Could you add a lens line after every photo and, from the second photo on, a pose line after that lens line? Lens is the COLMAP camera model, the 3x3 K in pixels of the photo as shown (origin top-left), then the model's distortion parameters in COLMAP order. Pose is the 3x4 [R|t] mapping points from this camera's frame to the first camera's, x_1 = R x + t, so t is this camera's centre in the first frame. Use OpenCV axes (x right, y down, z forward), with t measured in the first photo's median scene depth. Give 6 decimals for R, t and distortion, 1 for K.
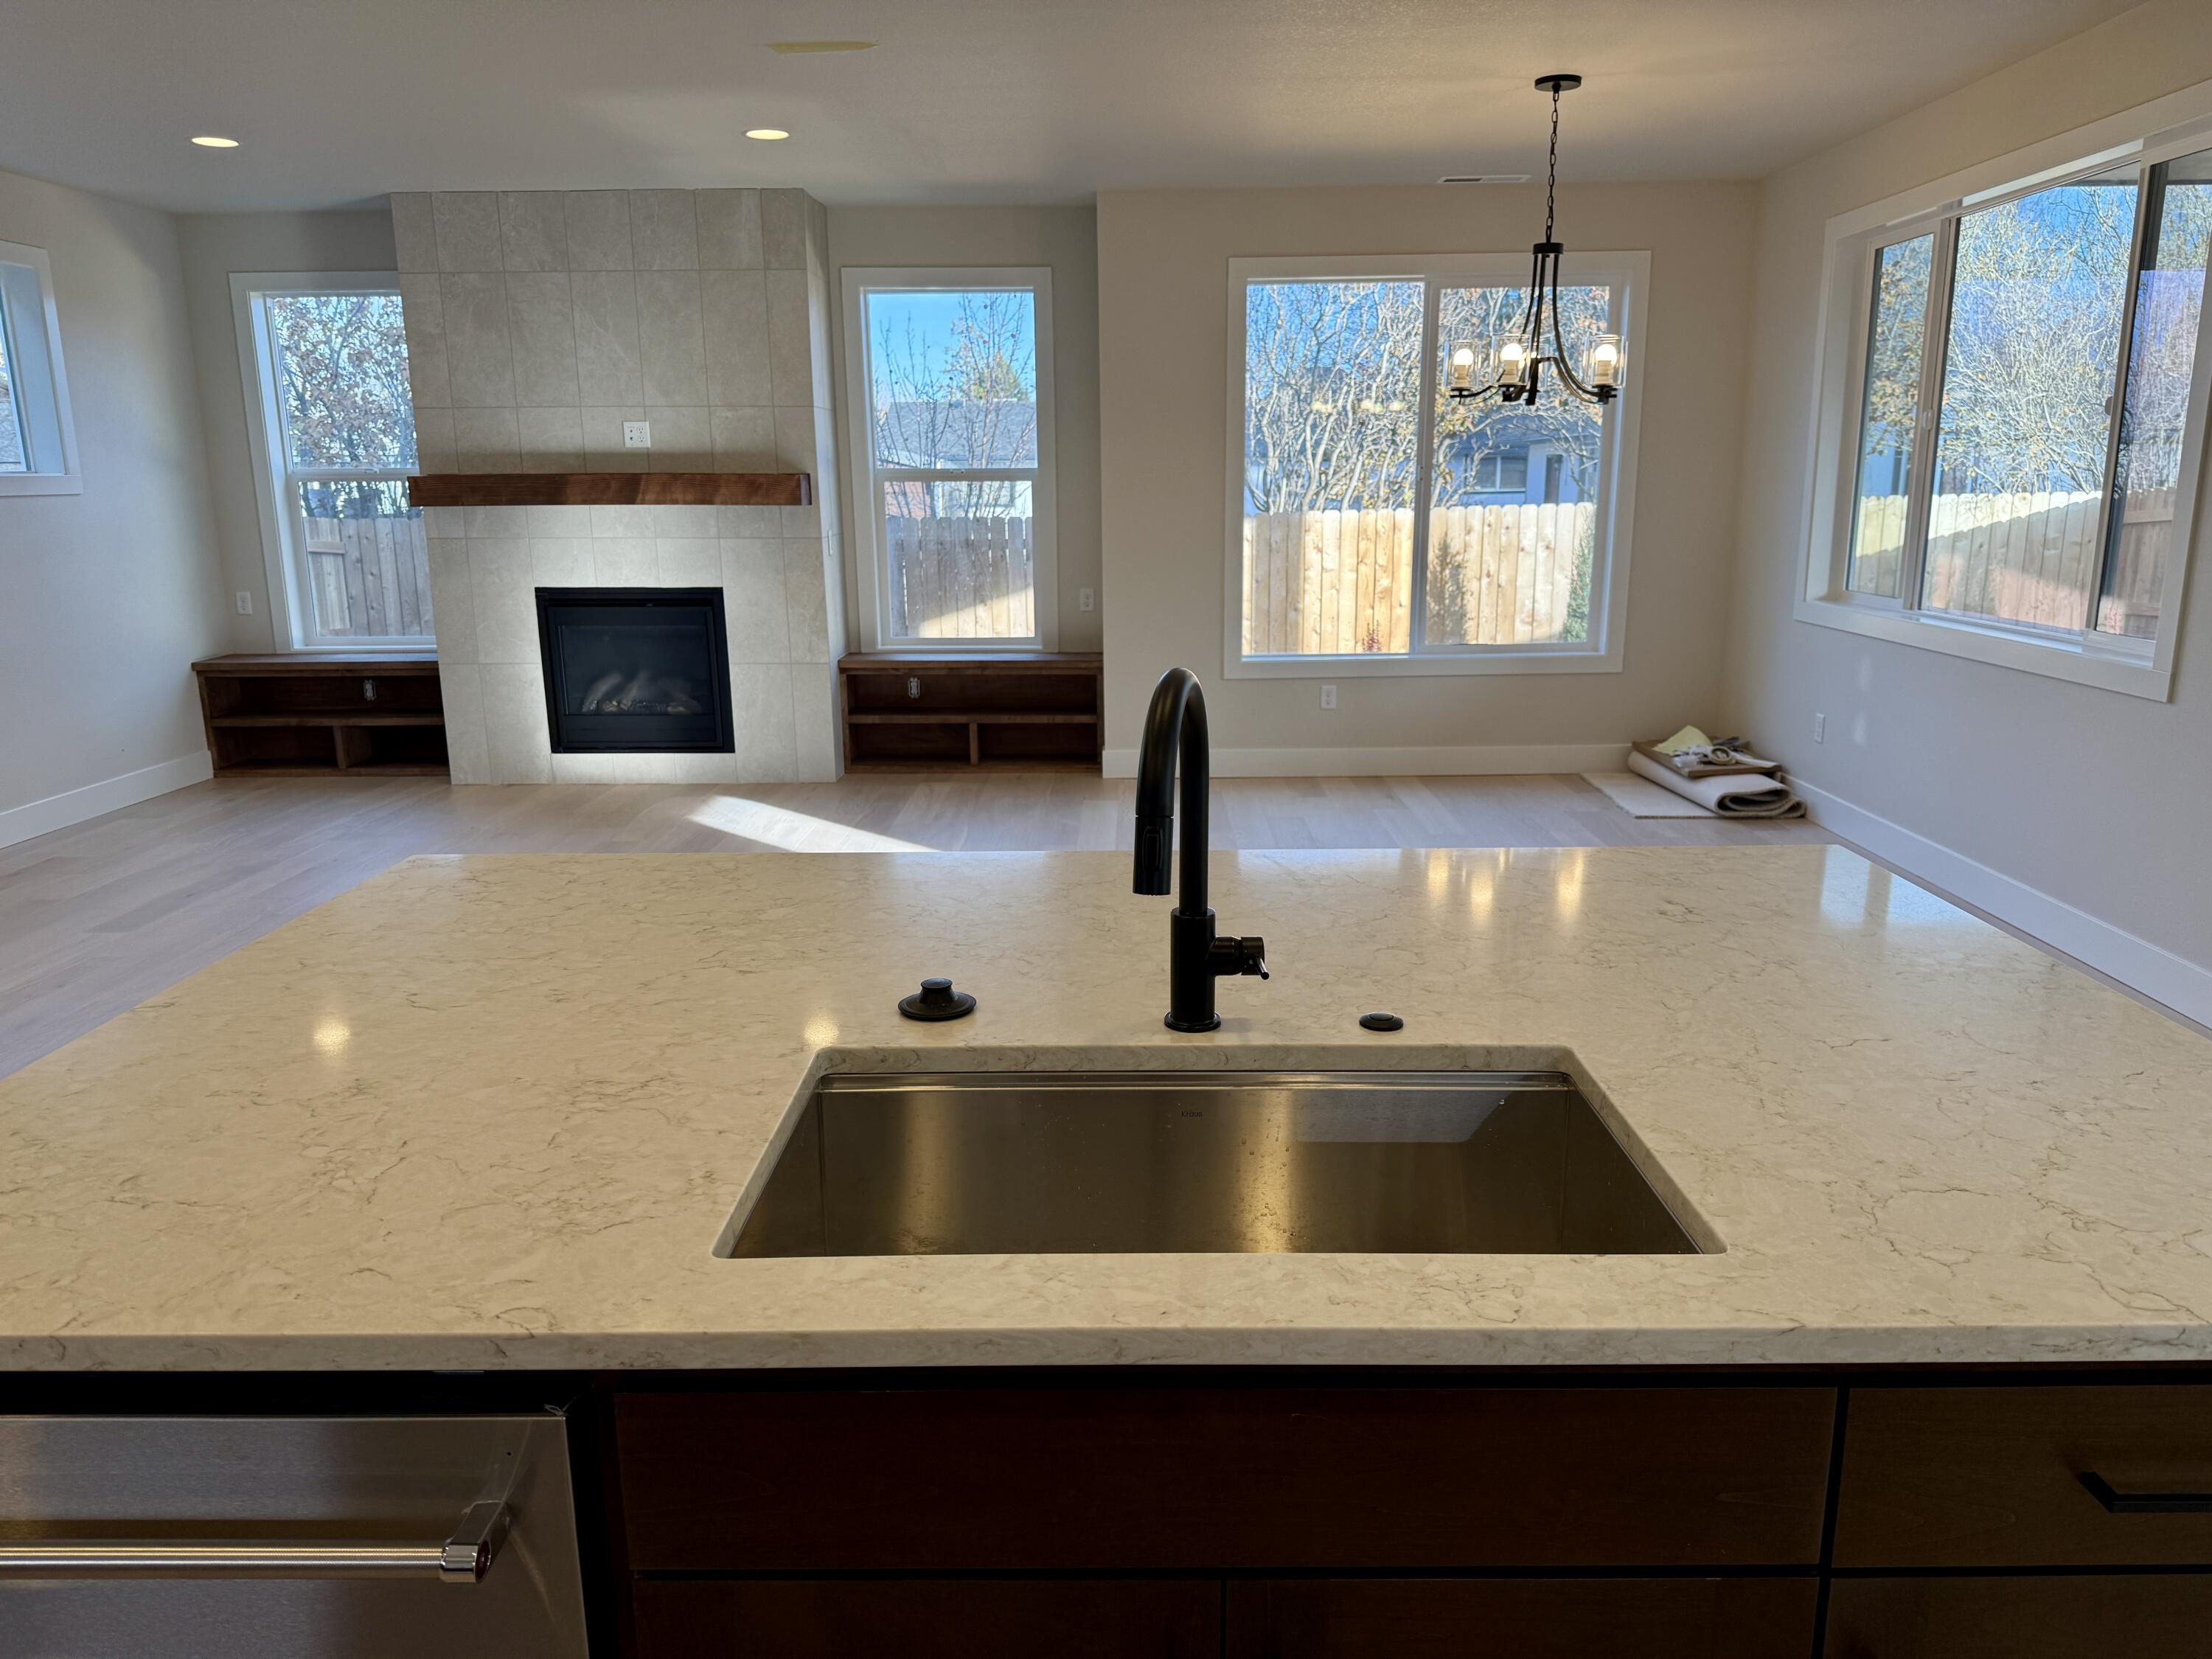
lens RADIAL K [[1674.3, 0, 1110.9], [0, 1674.3, 895.2], [0, 0, 1]] dist [0.203510, -0.376528]
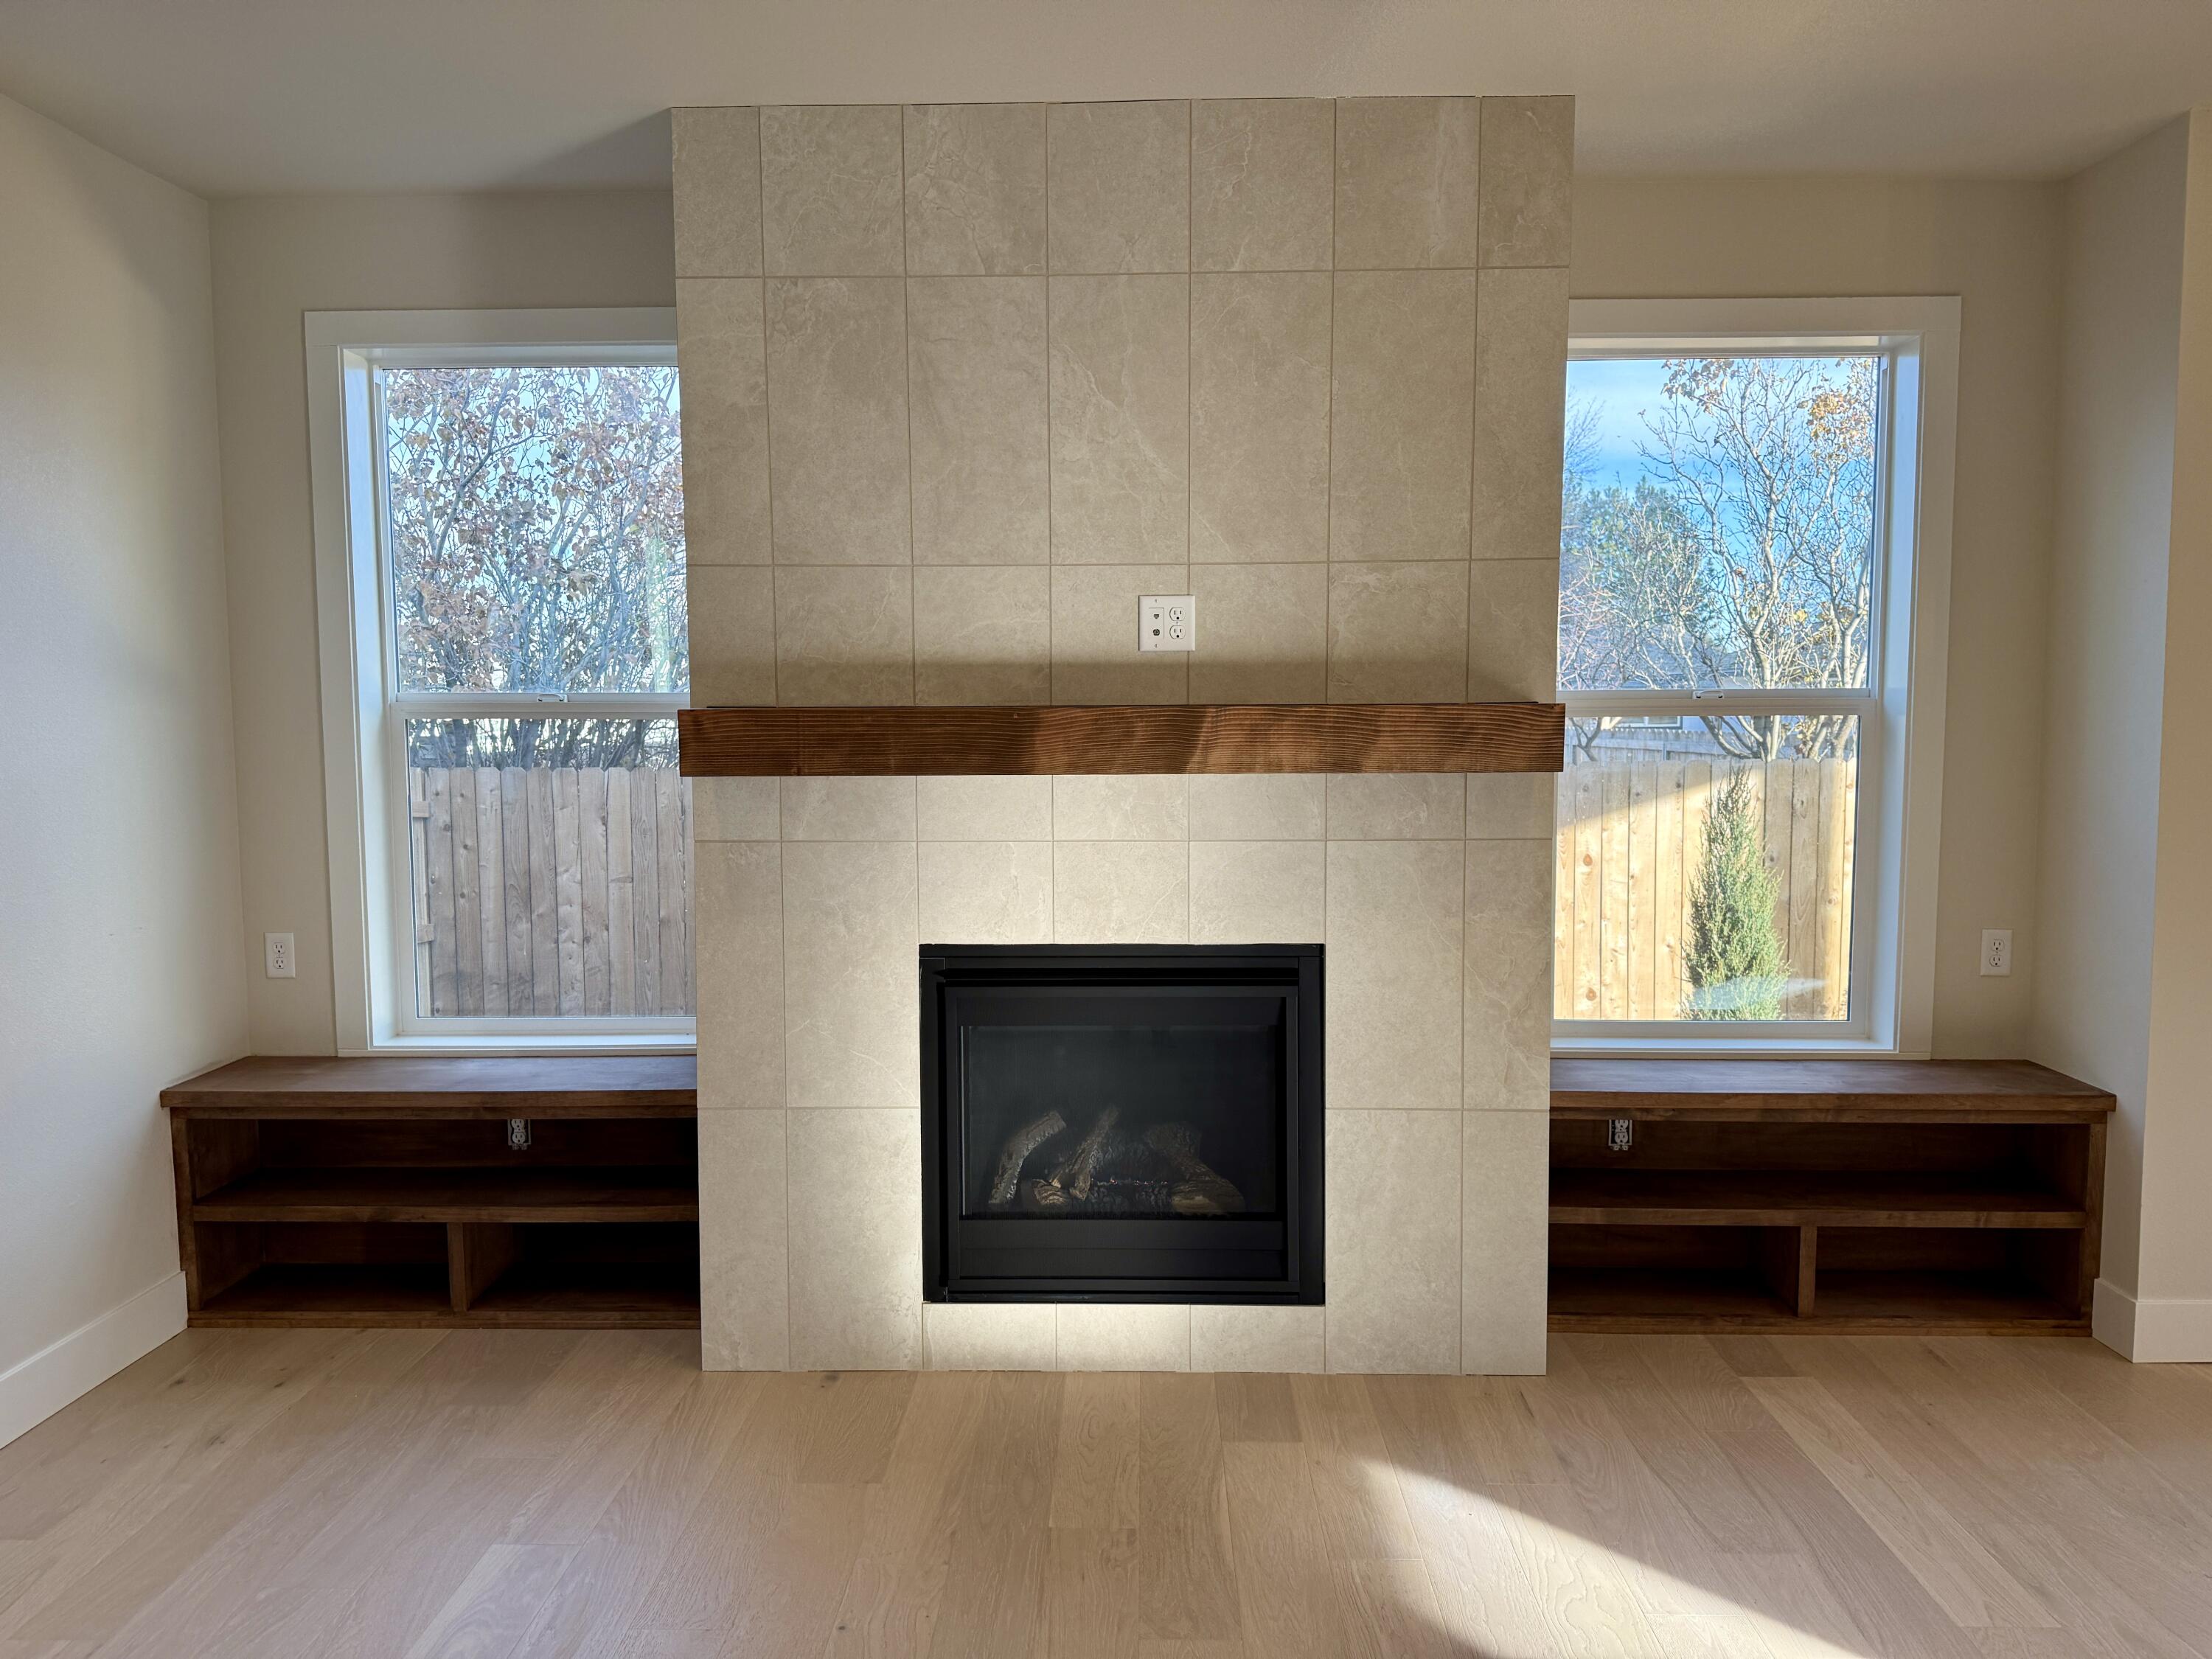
lens RADIAL K [[1674.3, 0, 1110.9], [0, 1674.3, 895.2], [0, 0, 1]] dist [0.203510, -0.376528]
pose [[0.999905, 0.010367, -0.009059, -0.282018], [-0.011503, 0.990631, -0.136080, -0.132600], [0.007563, 0.136172, 0.990656, 0.551292]]
